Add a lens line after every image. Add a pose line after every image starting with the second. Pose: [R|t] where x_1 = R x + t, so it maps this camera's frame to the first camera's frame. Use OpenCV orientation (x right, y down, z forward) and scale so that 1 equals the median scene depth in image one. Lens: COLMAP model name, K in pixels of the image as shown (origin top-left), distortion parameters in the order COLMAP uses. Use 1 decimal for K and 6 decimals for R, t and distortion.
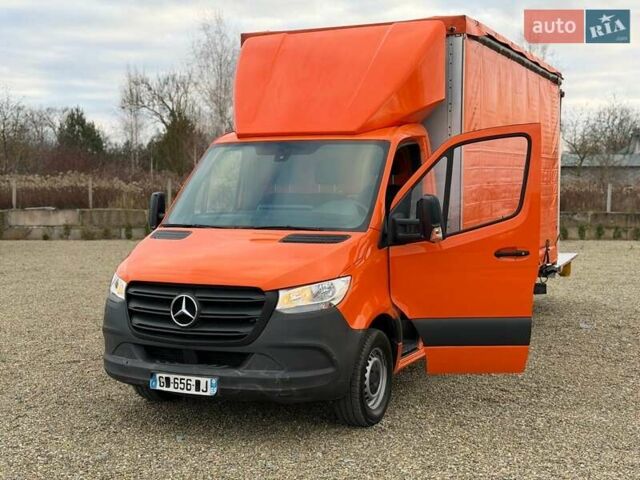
lens RADIAL K [[880.6, 0, 319.0], [0, 880.6, 235.6], [0, 0, 1]] dist [0.142671, 0.000000]
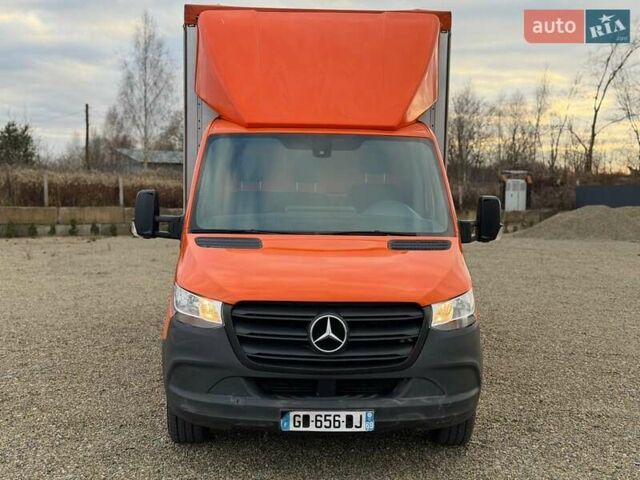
lens RADIAL K [[880.6, 0, 322.6], [0, 880.6, 240.7], [0, 0, 1]] dist [0.142671, 0.000000]
pose [[0.885577, -0.016905, 0.464184, -0.543209], [0.010400, 0.999809, 0.016570, -0.018057], [-0.464376, -0.009846, 0.885584, 0.257831]]
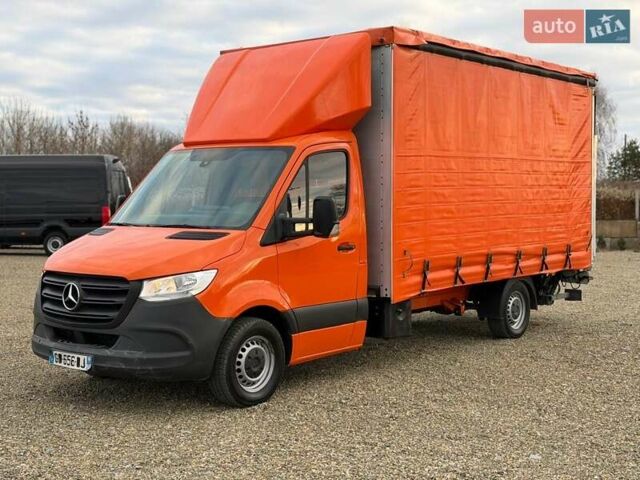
lens RADIAL K [[880.6, 0, 322.0], [0, 880.6, 237.8], [0, 0, 1]] dist [0.142671, 0.000000]
pose [[0.969284, 0.009224, -0.245773, 0.444447], [-0.011221, 0.999914, -0.006725, 0.012479], [0.245690, 0.009276, 0.969304, -0.042020]]
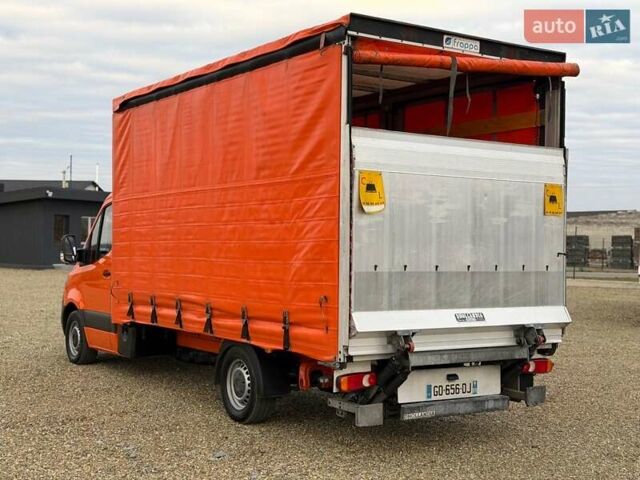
lens RADIAL K [[880.6, 0, 323.0], [0, 880.6, 236.1], [0, 0, 1]] dist [0.142671, 0.000000]
pose [[-0.513300, -0.014302, -0.858090, 1.463702], [-0.059144, 0.998073, 0.018744, -0.115727], [0.856169, 0.060372, -0.513157, 2.523144]]
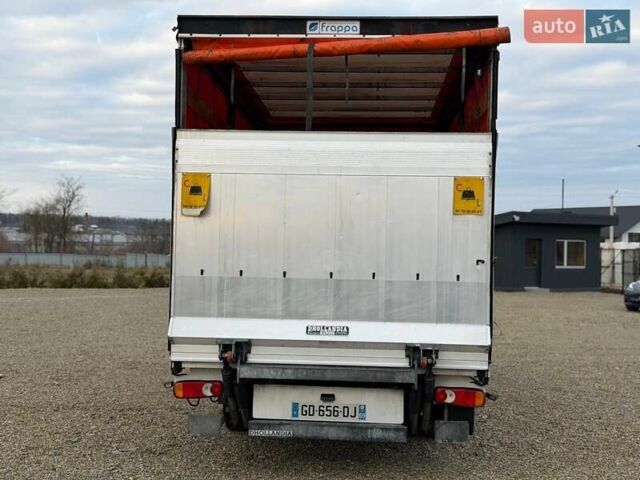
lens RADIAL K [[880.6, 0, 324.9], [0, 880.6, 239.5], [0, 0, 1]] dist [0.142671, 0.000000]
pose [[-0.929429, -0.025137, -0.368143, 0.760654], [-0.036686, 0.999029, 0.024403, -0.130451], [0.367172, 0.036186, -0.929449, 3.049521]]
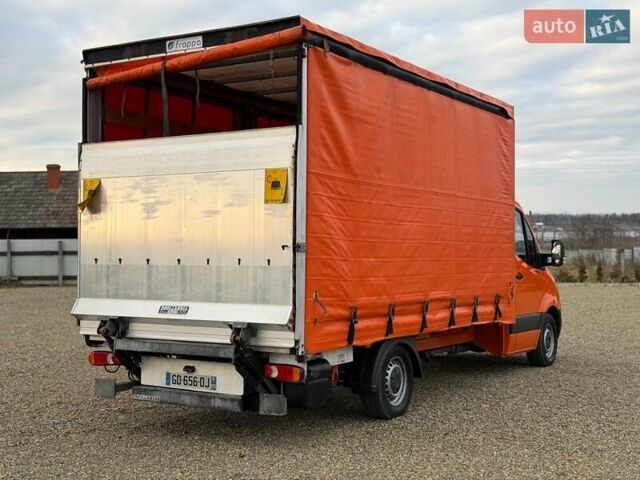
lens RADIAL K [[880.6, 0, 322.0], [0, 880.6, 240.5], [0, 0, 1]] dist [0.142671, 0.000000]
pose [[-0.993034, 0.003264, 0.117784, 0.043734], [0.007520, 0.999334, 0.035706, -0.133024], [-0.117589, 0.036343, -0.992397, 3.244272]]
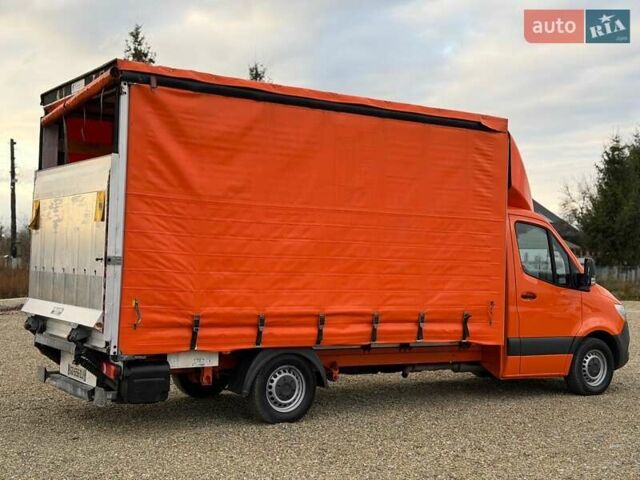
lens RADIAL K [[880.6, 0, 318.7], [0, 880.6, 241.4], [0, 0, 1]] dist [0.142671, 0.000000]
pose [[-0.850741, -0.008922, 0.525509, -0.708200], [0.004232, 0.999707, 0.023825, -0.141225], [-0.525567, 0.022493, -0.850455, 3.078394]]
